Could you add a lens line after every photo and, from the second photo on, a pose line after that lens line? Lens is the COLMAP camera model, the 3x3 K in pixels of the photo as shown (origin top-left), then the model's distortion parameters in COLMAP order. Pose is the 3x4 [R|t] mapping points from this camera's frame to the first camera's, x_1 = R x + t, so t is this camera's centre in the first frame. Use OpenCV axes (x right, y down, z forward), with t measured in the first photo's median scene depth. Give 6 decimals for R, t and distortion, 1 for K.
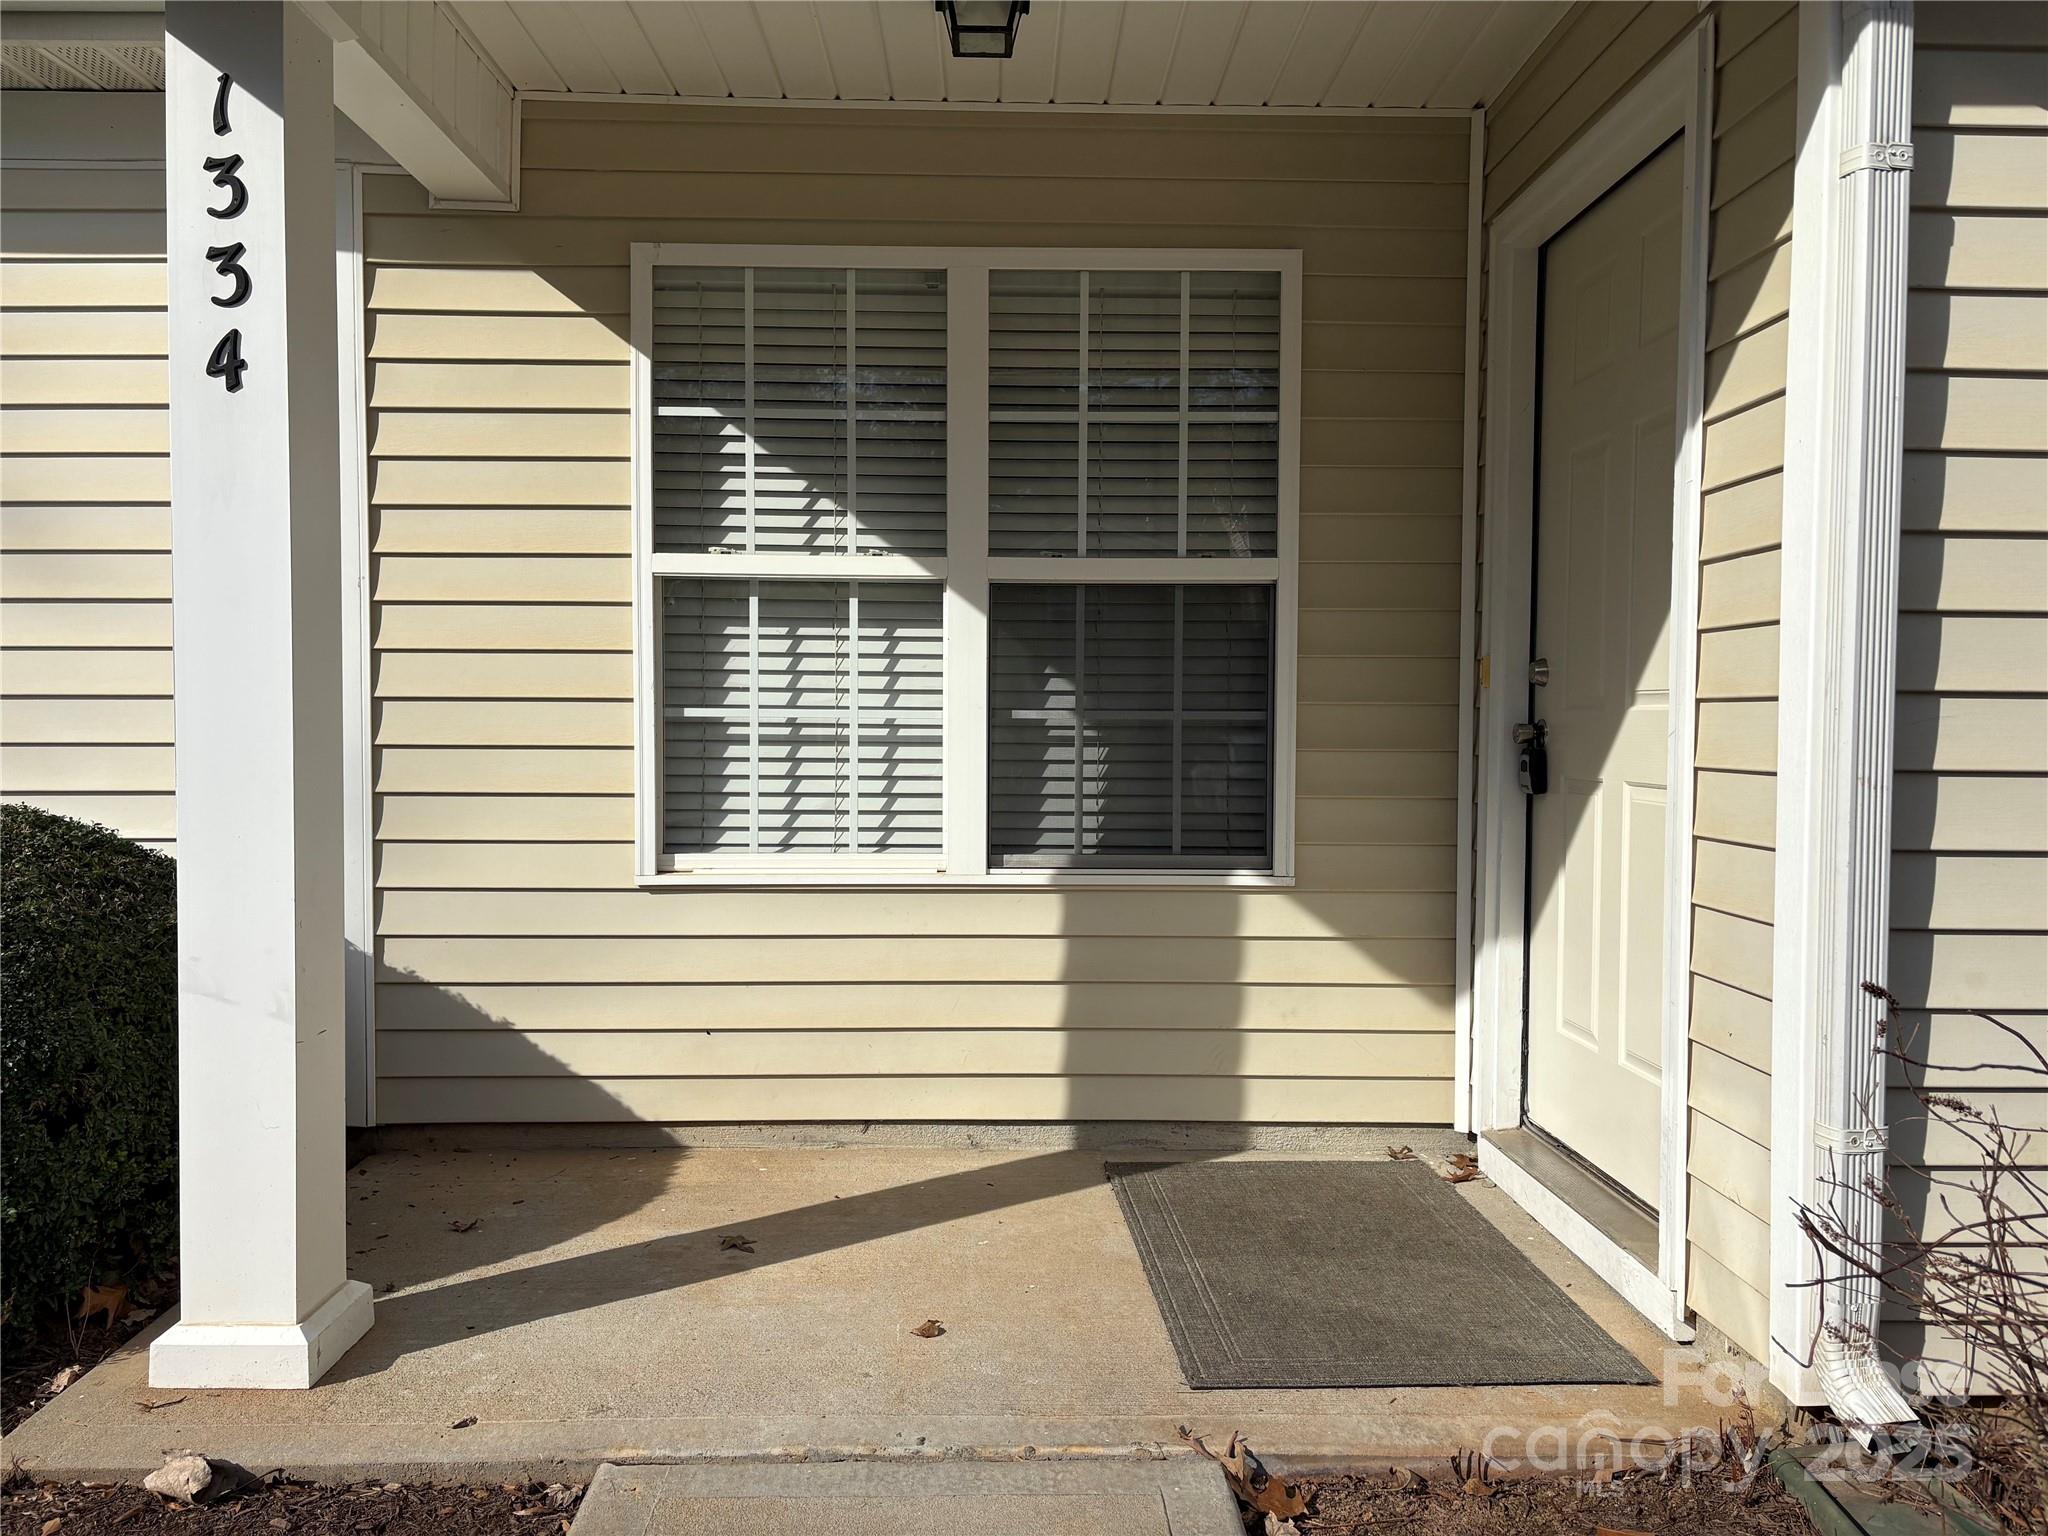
lens RADIAL K [[1603.7, 0, 1024.0], [0, 1603.7, 768.0], [0, 0, 1]] dist [0.115030, -0.143421]
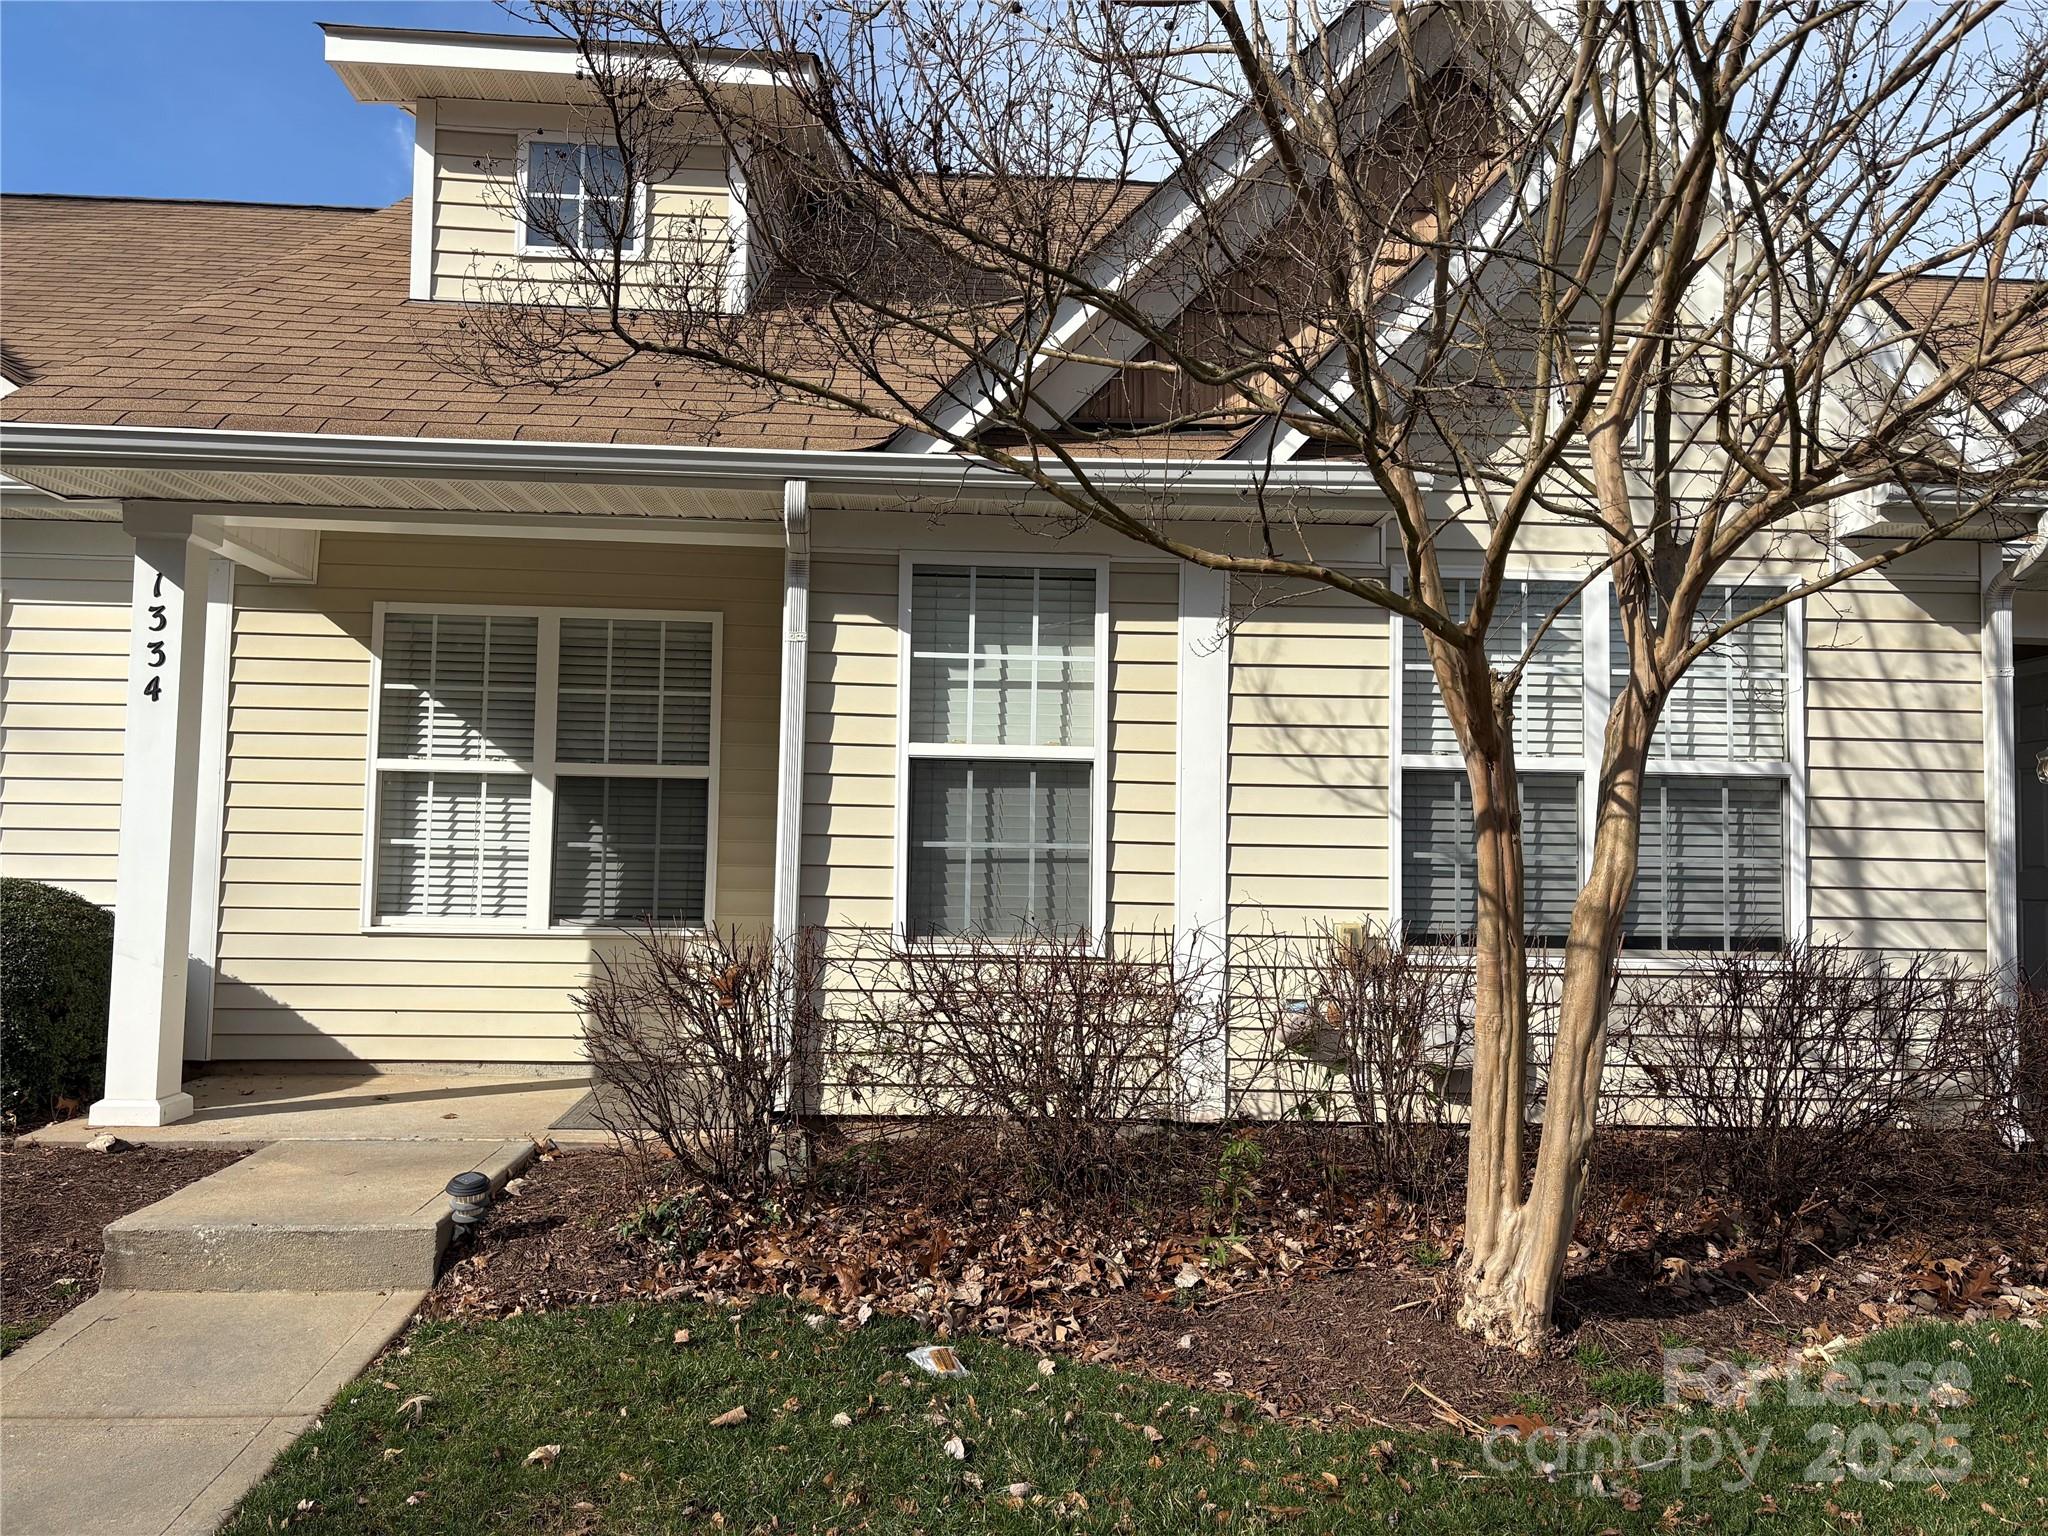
lens RADIAL K [[1553.2, 0, 1024.0], [0, 1553.2, 768.0], [0, 0, 1]] dist [0.002456, 0.051421]
pose [[0.998540, 0.015420, 0.051775, 0.438020], [-0.010404, 0.995349, -0.095772, 0.047099], [-0.053011, 0.095094, 0.994056, -0.869457]]
